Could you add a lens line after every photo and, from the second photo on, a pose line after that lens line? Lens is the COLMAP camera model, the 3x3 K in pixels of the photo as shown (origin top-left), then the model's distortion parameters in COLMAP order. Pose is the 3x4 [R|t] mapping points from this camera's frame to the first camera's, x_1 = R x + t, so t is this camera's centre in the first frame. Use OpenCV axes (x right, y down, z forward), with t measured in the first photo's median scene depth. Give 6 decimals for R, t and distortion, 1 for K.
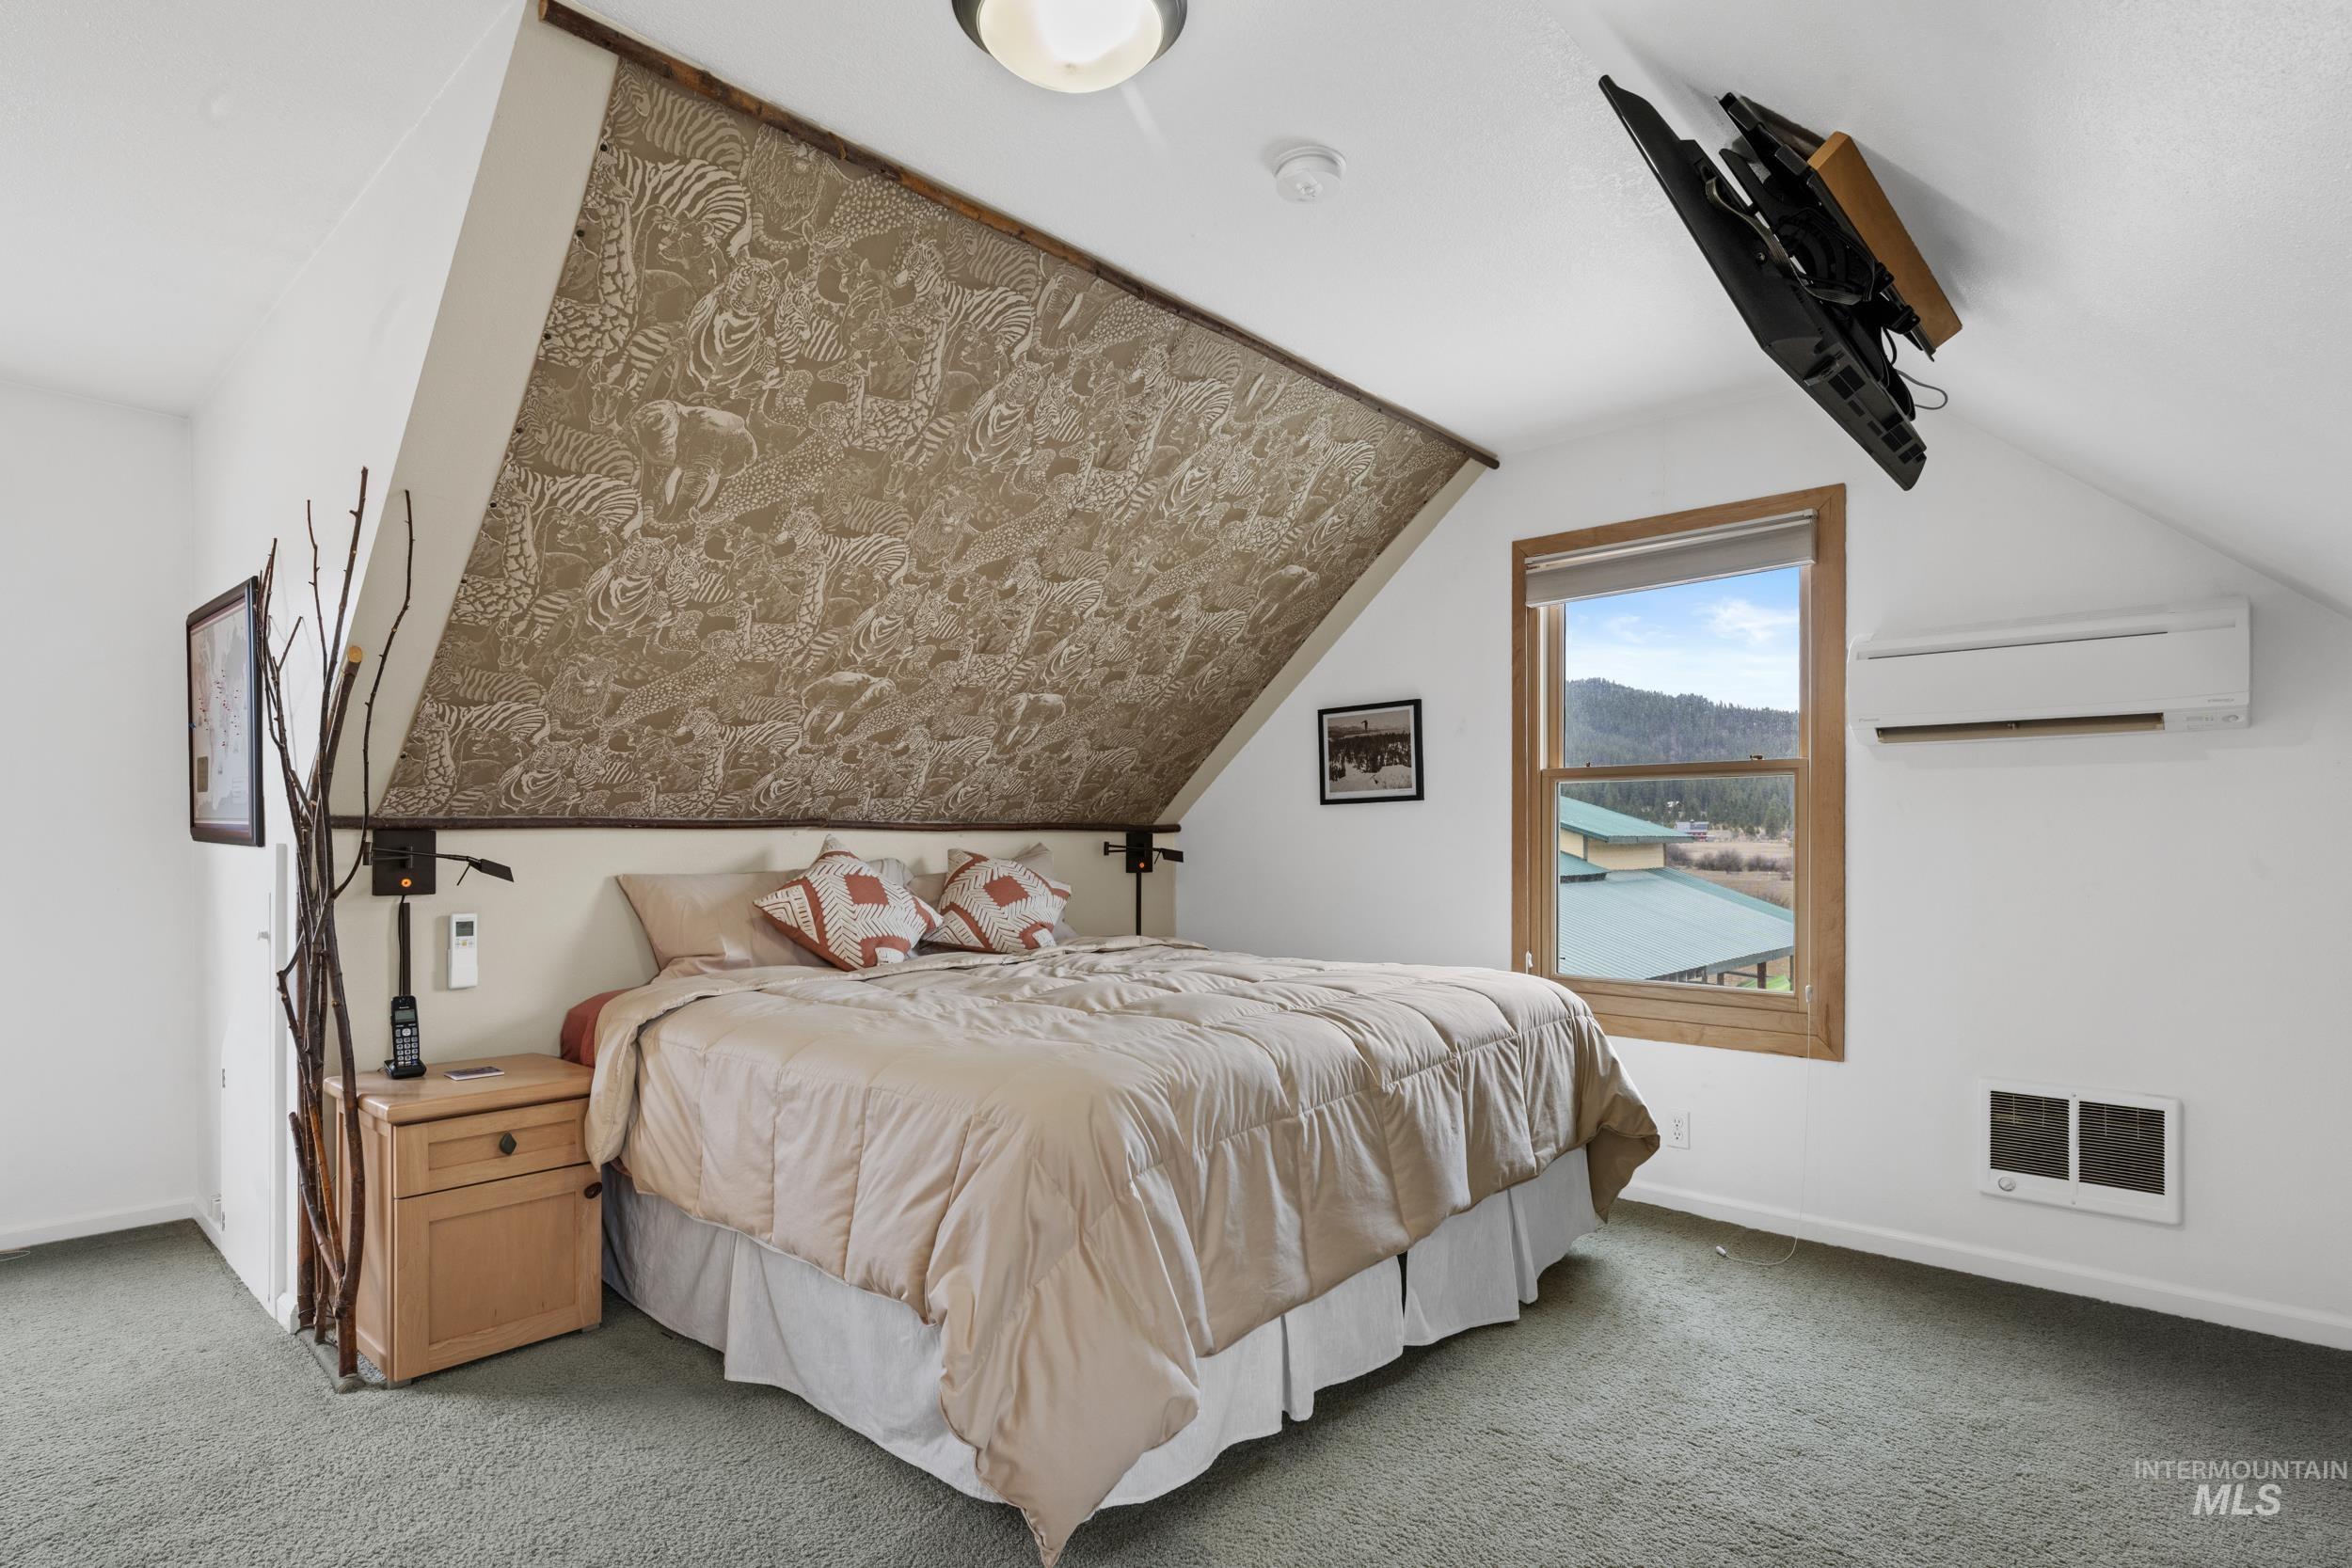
lens RADIAL K [[1186.2, 0, 1174.8], [0, 1186.2, 841.7], [0, 0, 1]] dist [0.000218, 0.000163]
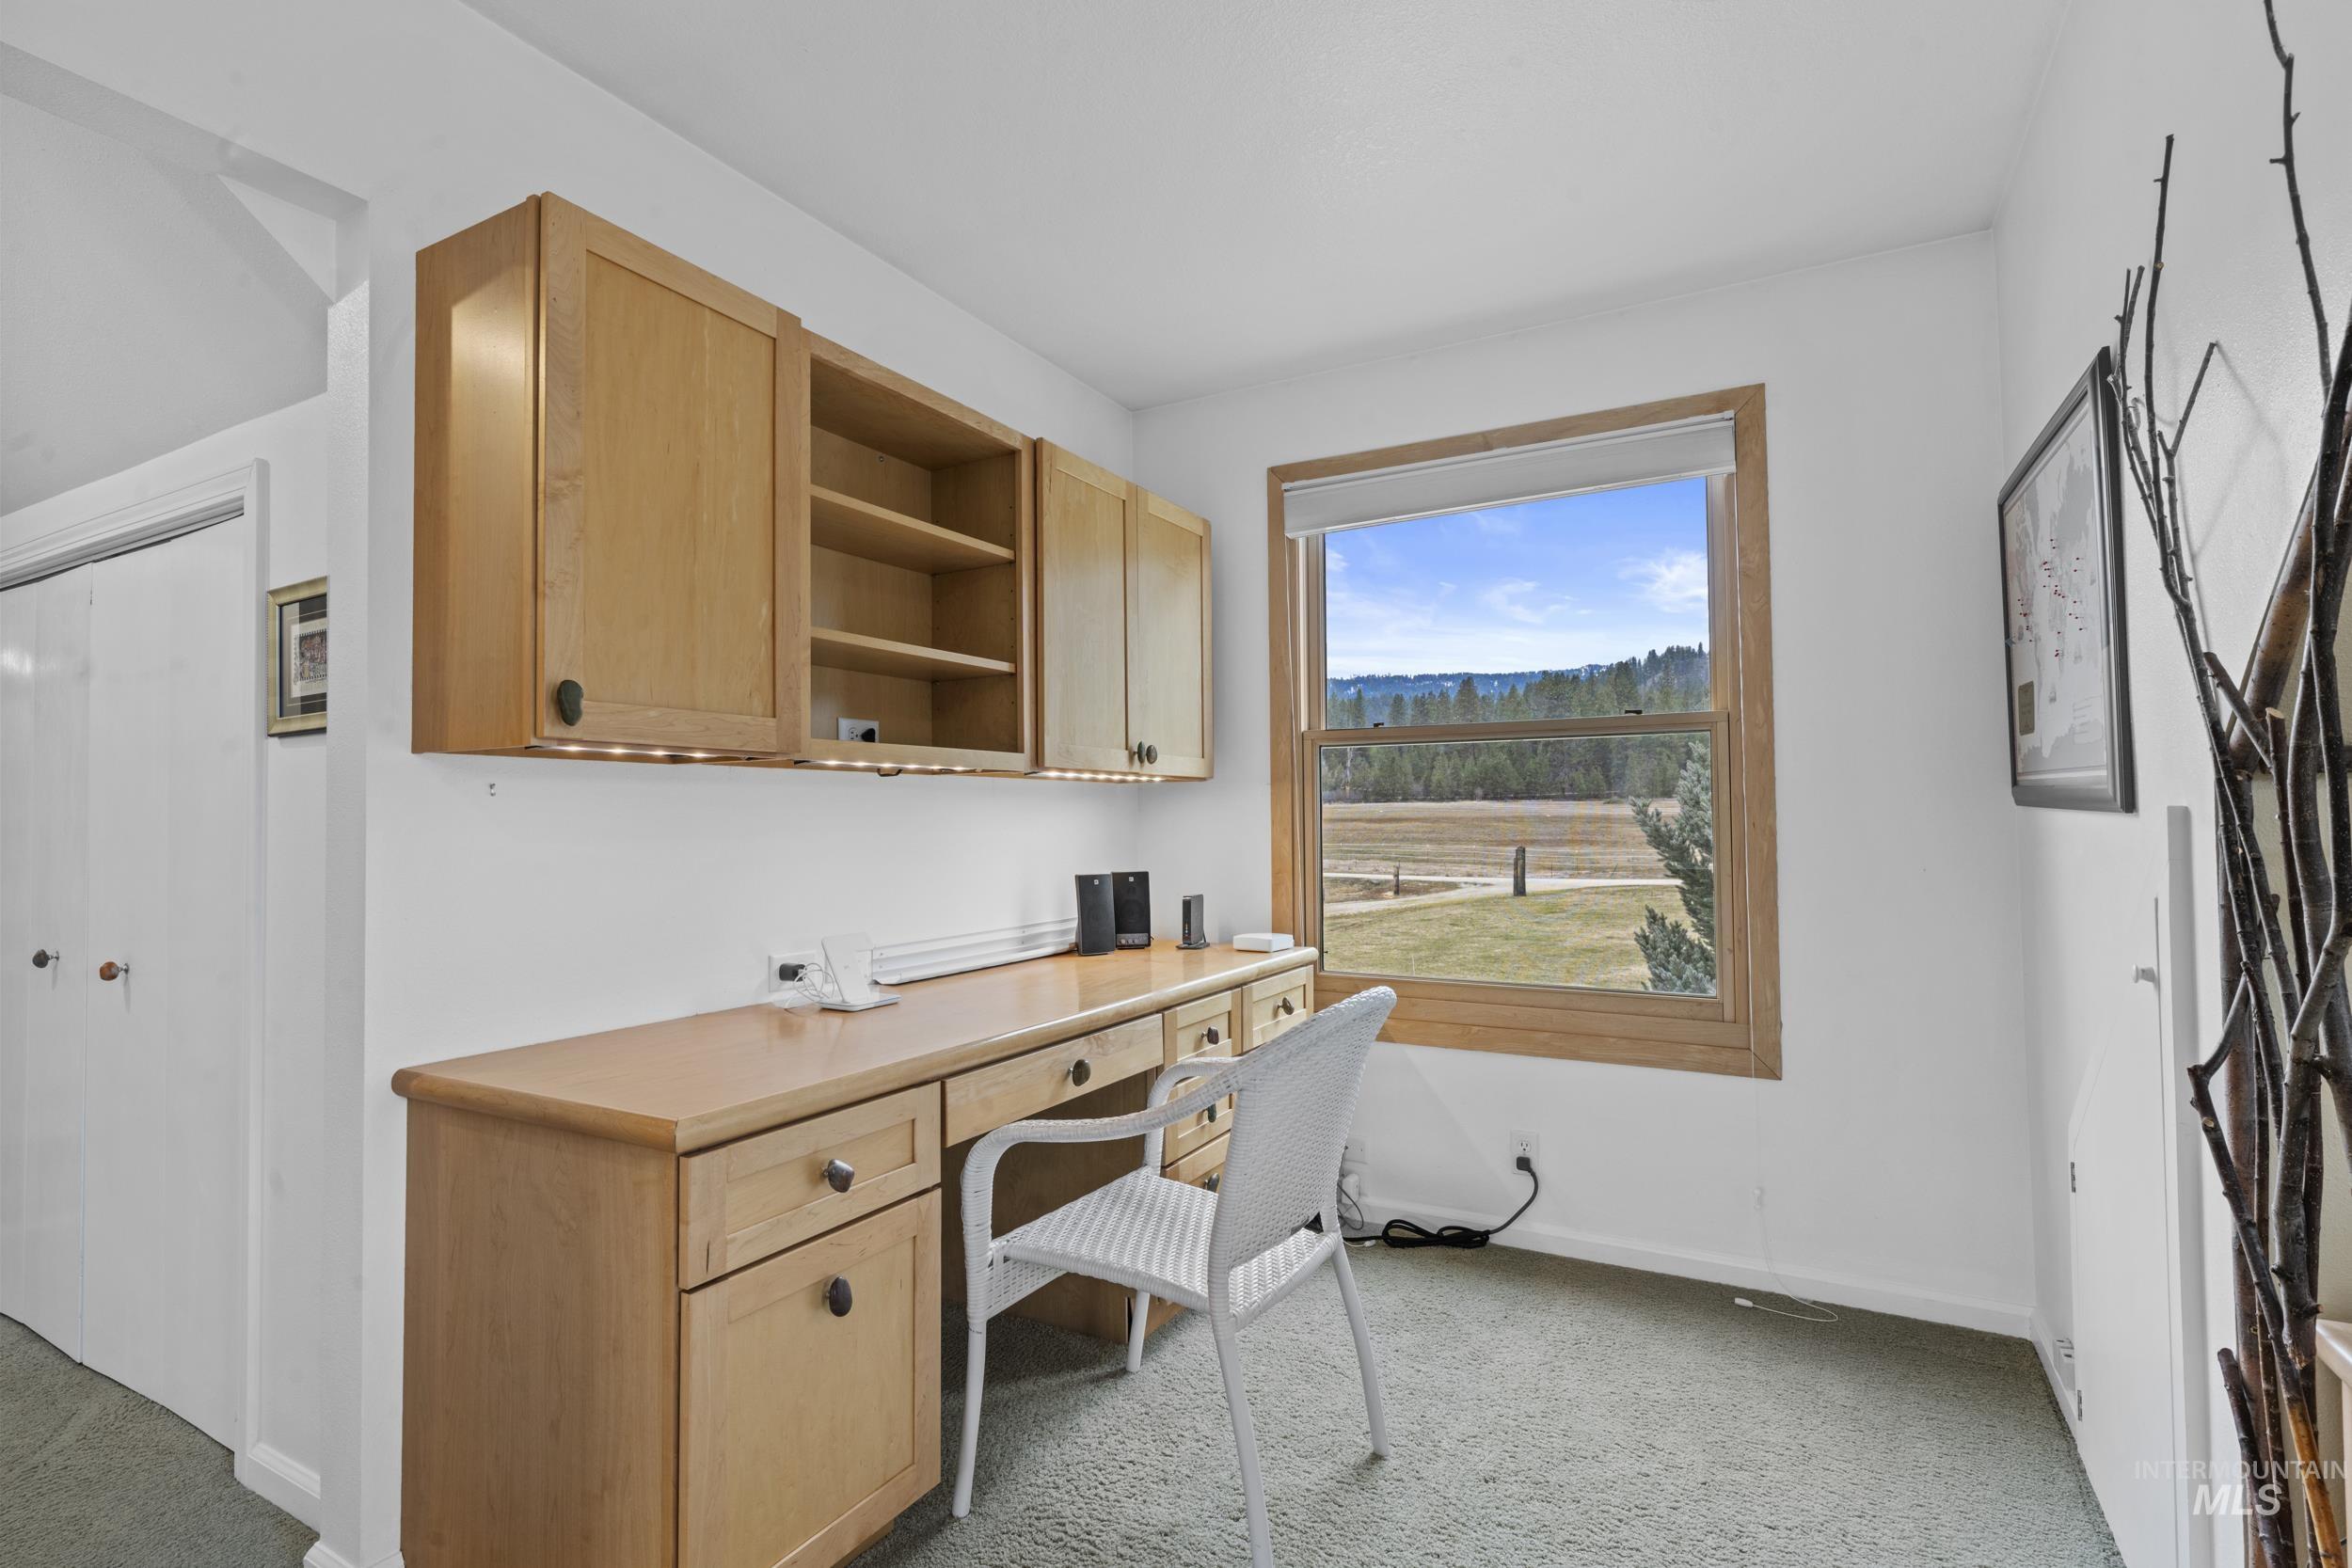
lens RADIAL K [[1114.4, 0, 1176.0], [0, 1114.4, 784.0], [0, 0, 1]] dist [0.001262, 0.000262]
pose [[0.231333, -0.030219, -0.972405, -0.352745], [0.008659, 0.999542, -0.029002, 0.001930], [0.972836, -0.001711, 0.231489, 0.427442]]
